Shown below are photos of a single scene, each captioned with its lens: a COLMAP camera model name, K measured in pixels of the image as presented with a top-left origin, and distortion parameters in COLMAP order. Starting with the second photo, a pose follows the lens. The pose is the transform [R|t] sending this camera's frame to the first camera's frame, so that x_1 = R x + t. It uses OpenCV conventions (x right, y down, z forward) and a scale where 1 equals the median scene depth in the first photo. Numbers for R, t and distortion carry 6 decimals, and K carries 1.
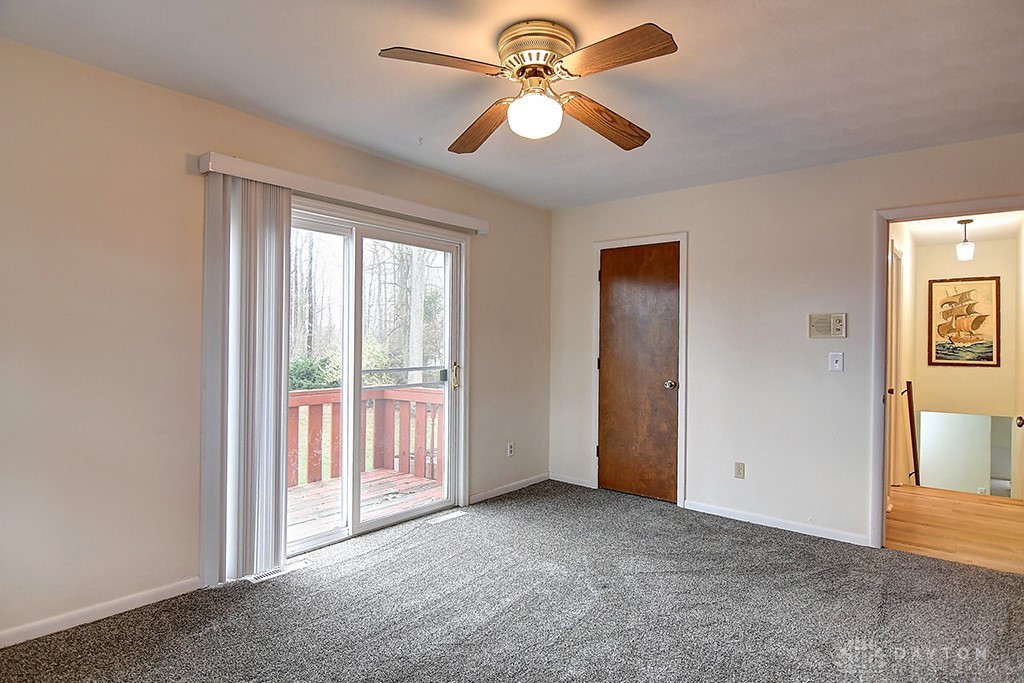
lens RADIAL K [[542.5, 0, 519.5], [0, 542.5, 344.4], [0, 0, 1]] dist [0.005259, -0.002769]
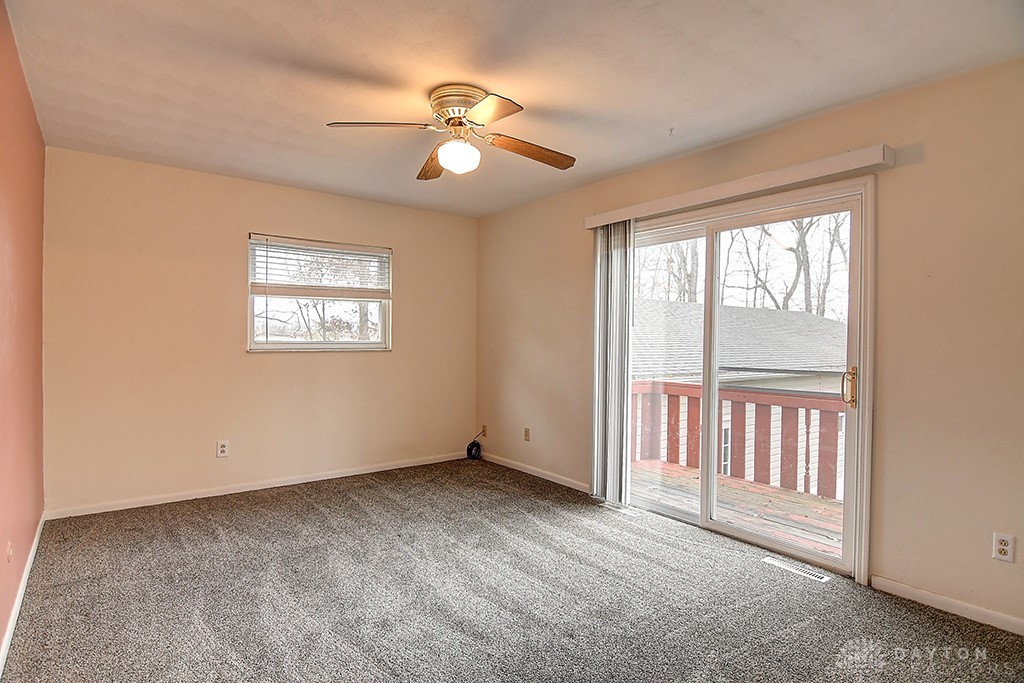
lens RADIAL K [[542.5, 0, 518.9], [0, 542.5, 340.0], [0, 0, 1]] dist [0.005259, -0.002769]
pose [[-0.219445, 0.003185, -0.975620, 0.749685], [-0.001798, 0.999992, 0.003669, -0.005118], [0.975623, 0.002559, -0.219437, 0.853793]]
